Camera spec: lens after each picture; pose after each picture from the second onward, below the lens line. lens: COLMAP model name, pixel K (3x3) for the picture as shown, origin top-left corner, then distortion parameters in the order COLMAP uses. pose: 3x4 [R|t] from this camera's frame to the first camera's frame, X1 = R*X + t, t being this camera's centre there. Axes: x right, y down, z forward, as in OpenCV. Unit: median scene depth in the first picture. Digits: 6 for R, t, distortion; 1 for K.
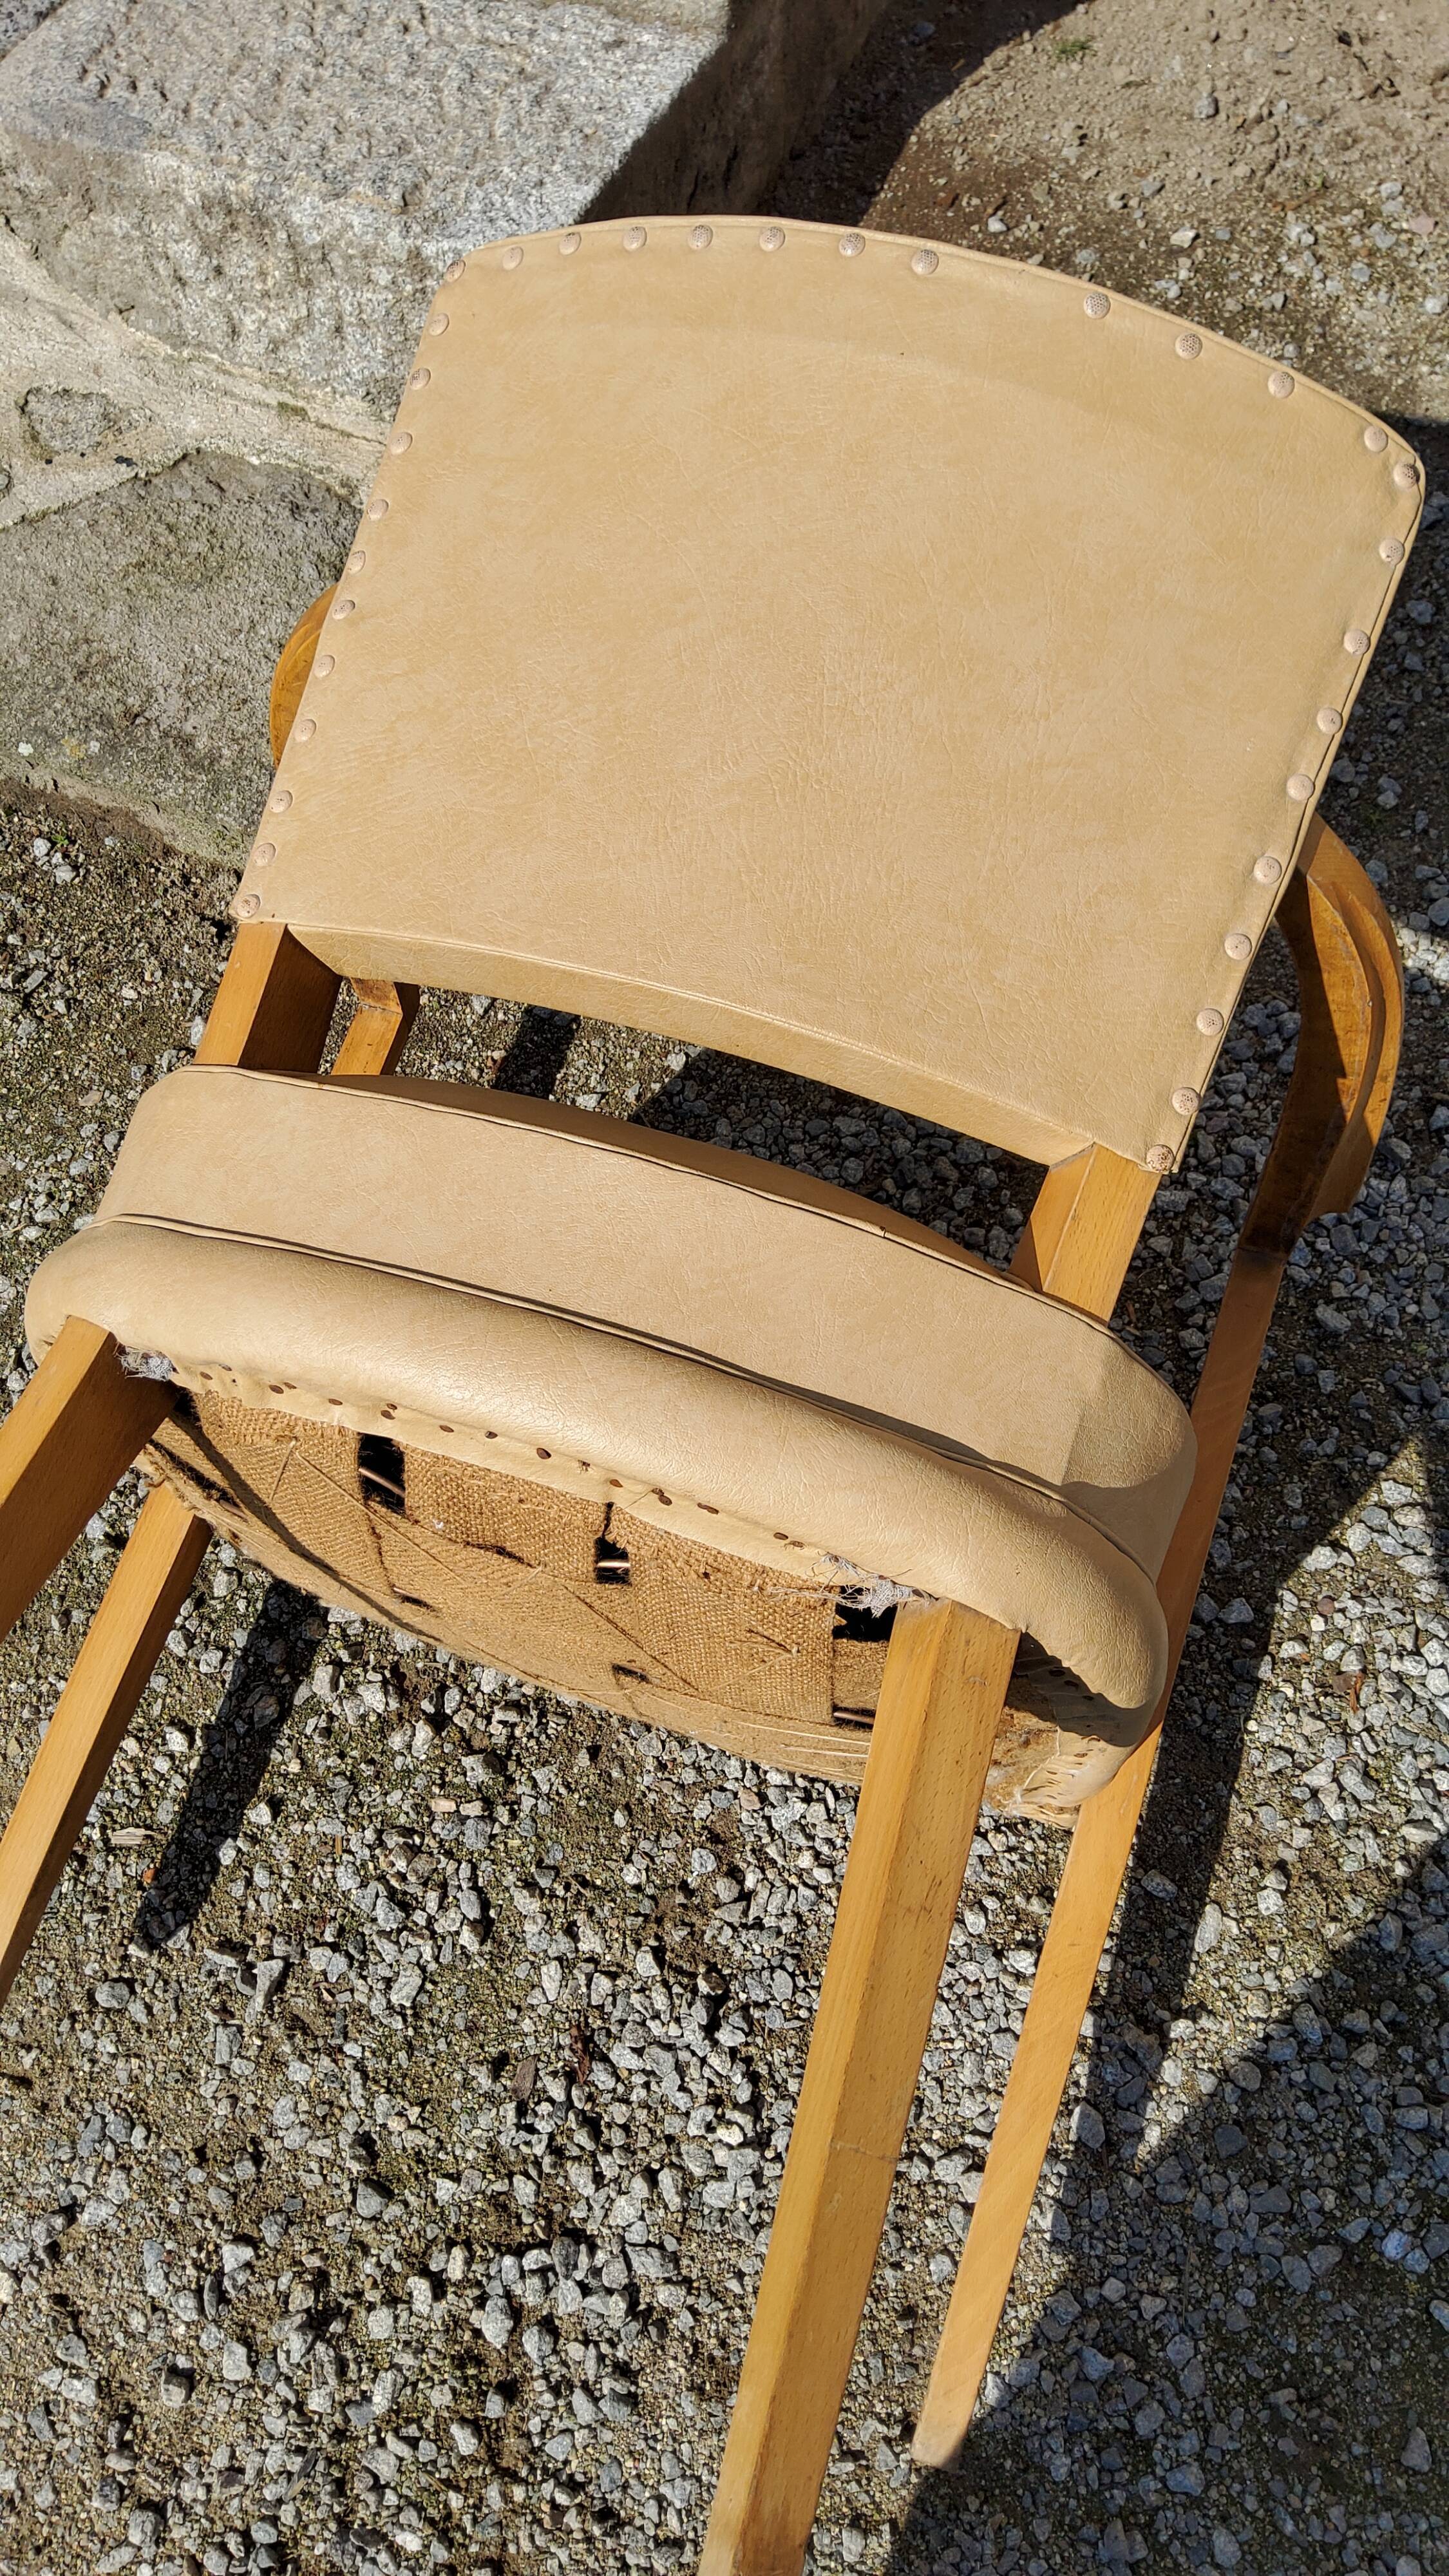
lens RADIAL K [[1904.1, 0, 720.8], [0, 1904.1, 1292.7], [0, 0, 1]] dist [0.001207, -0.014239]
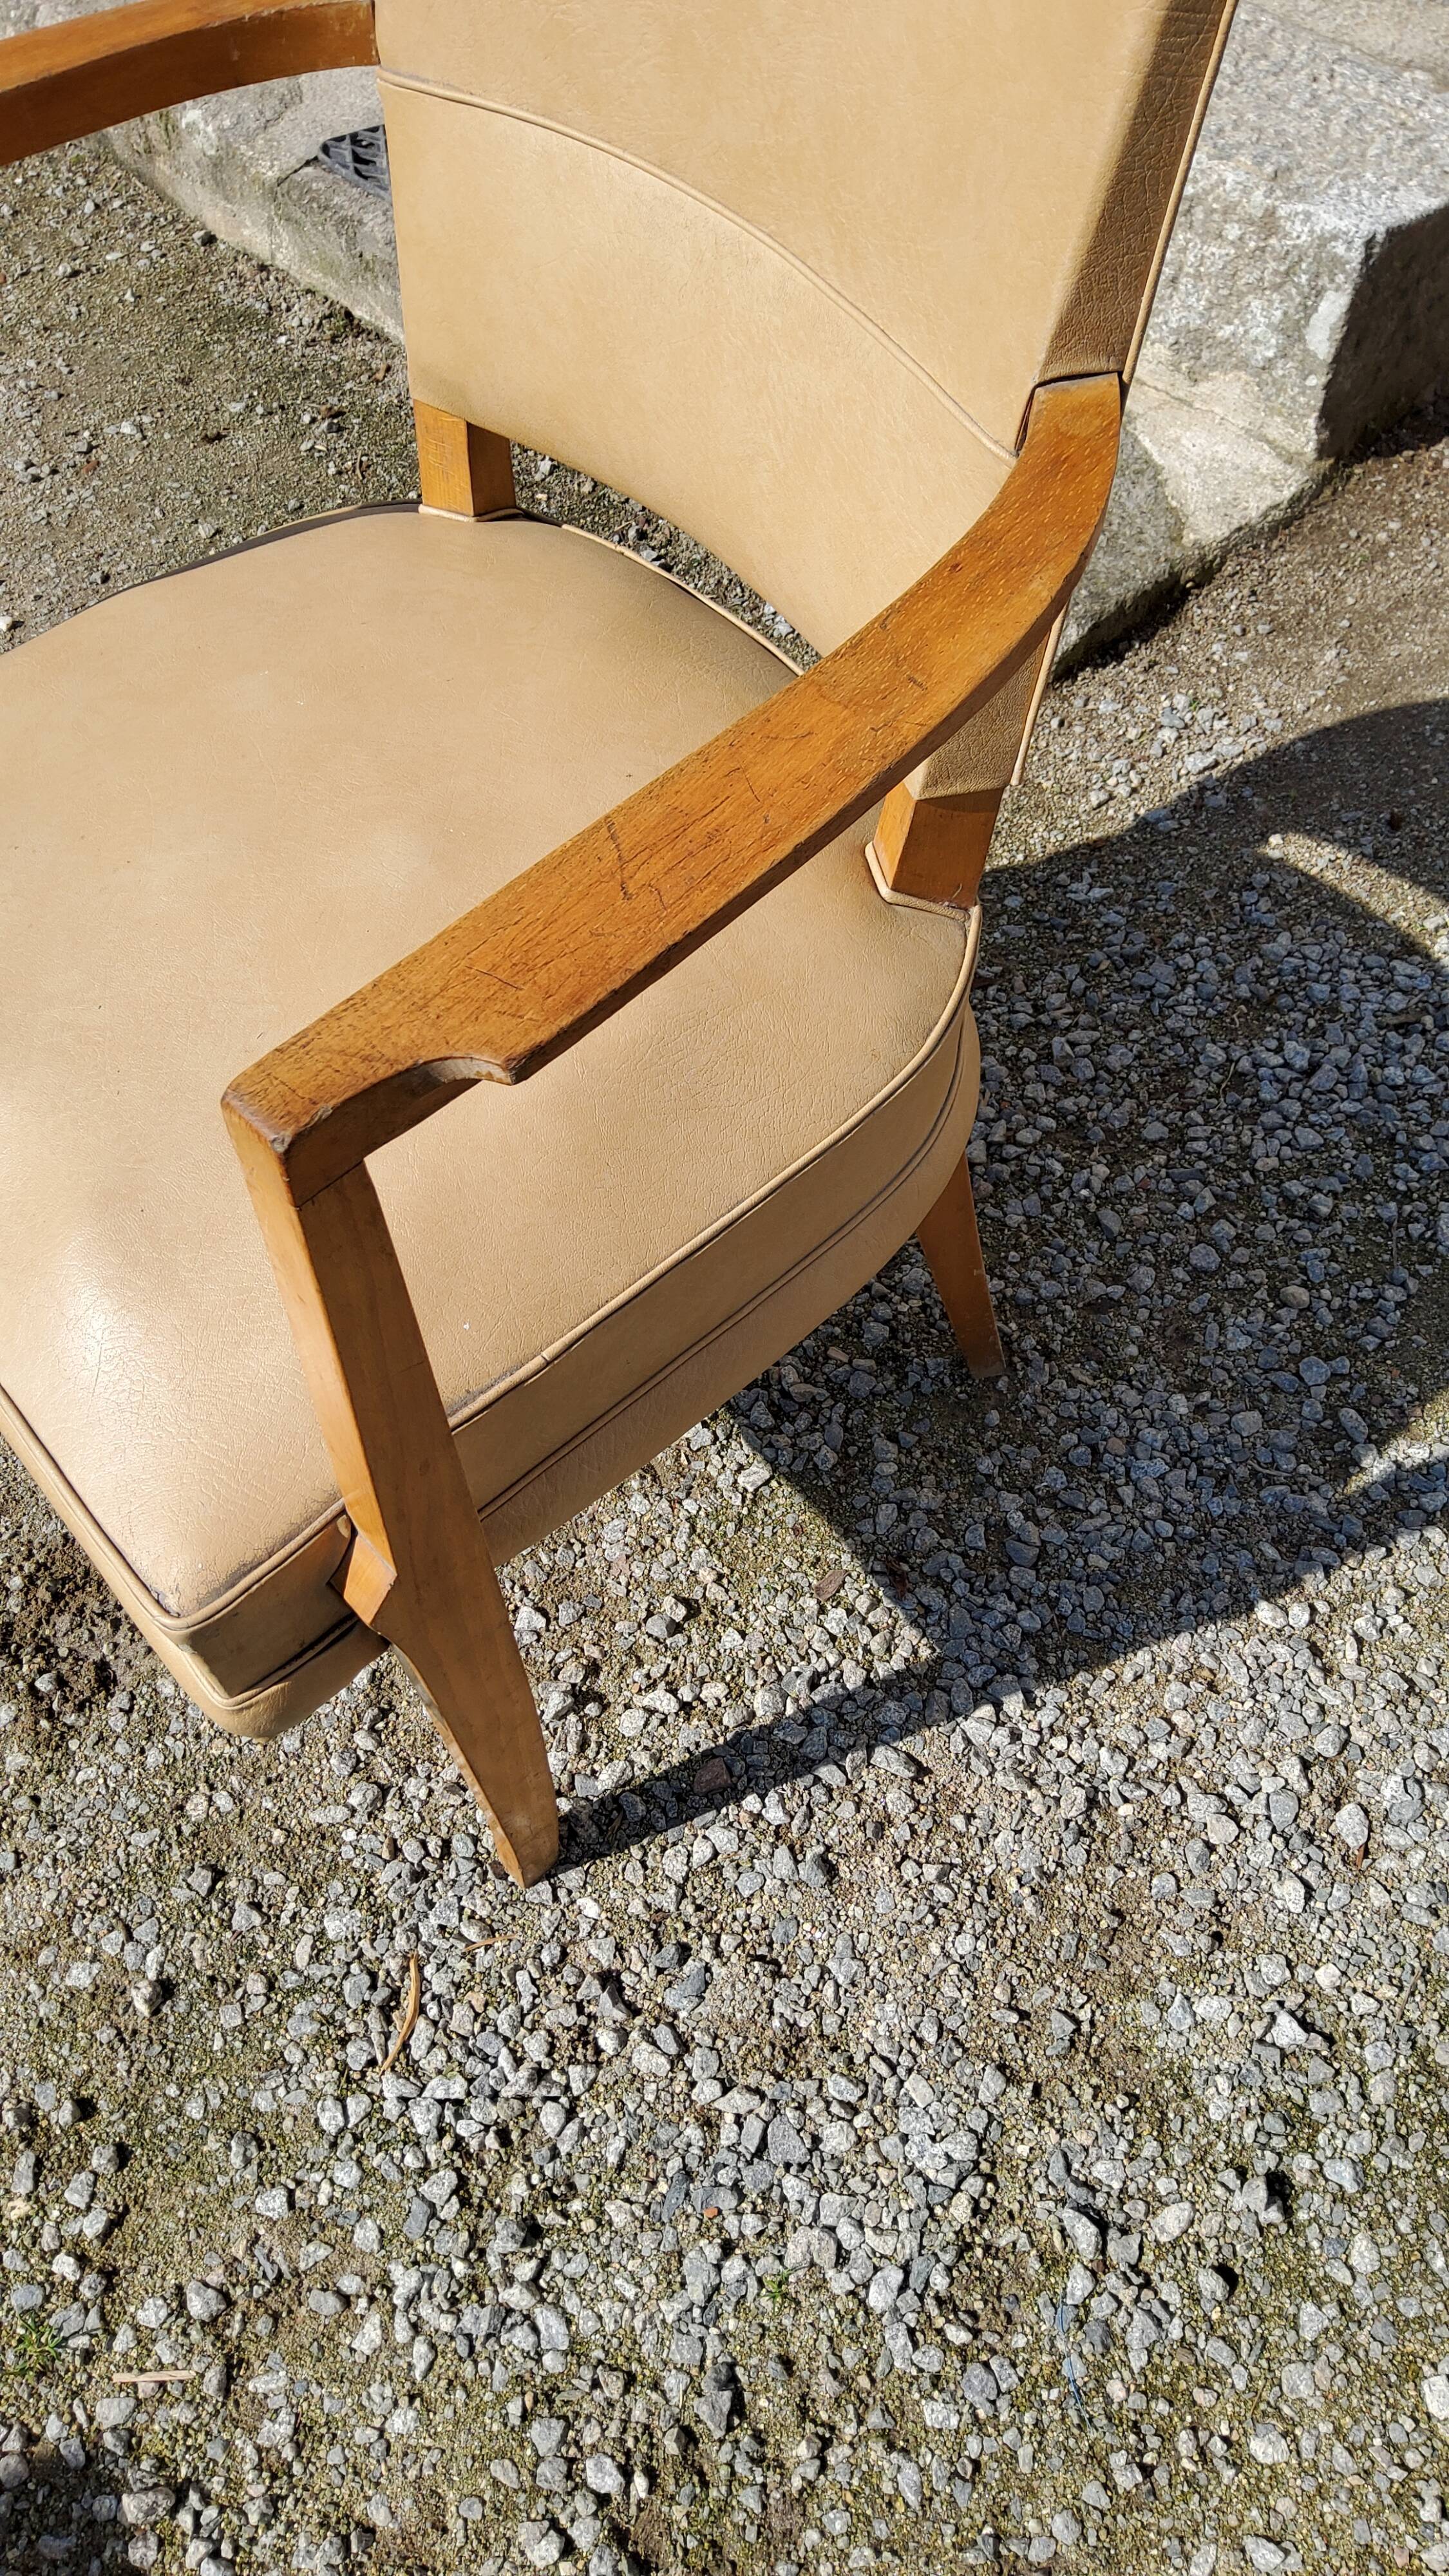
lens RADIAL K [[1932.2, 0, 737.3], [0, 1932.2, 1275.8], [0, 0, 1]] dist [0.137872, -0.275325]
pose [[0.916035, 0.338680, -0.214887, 0.023444], [-0.372679, 0.916750, -0.143804, 0.440832], [0.148295, 0.211813, 0.965994, -0.087924]]
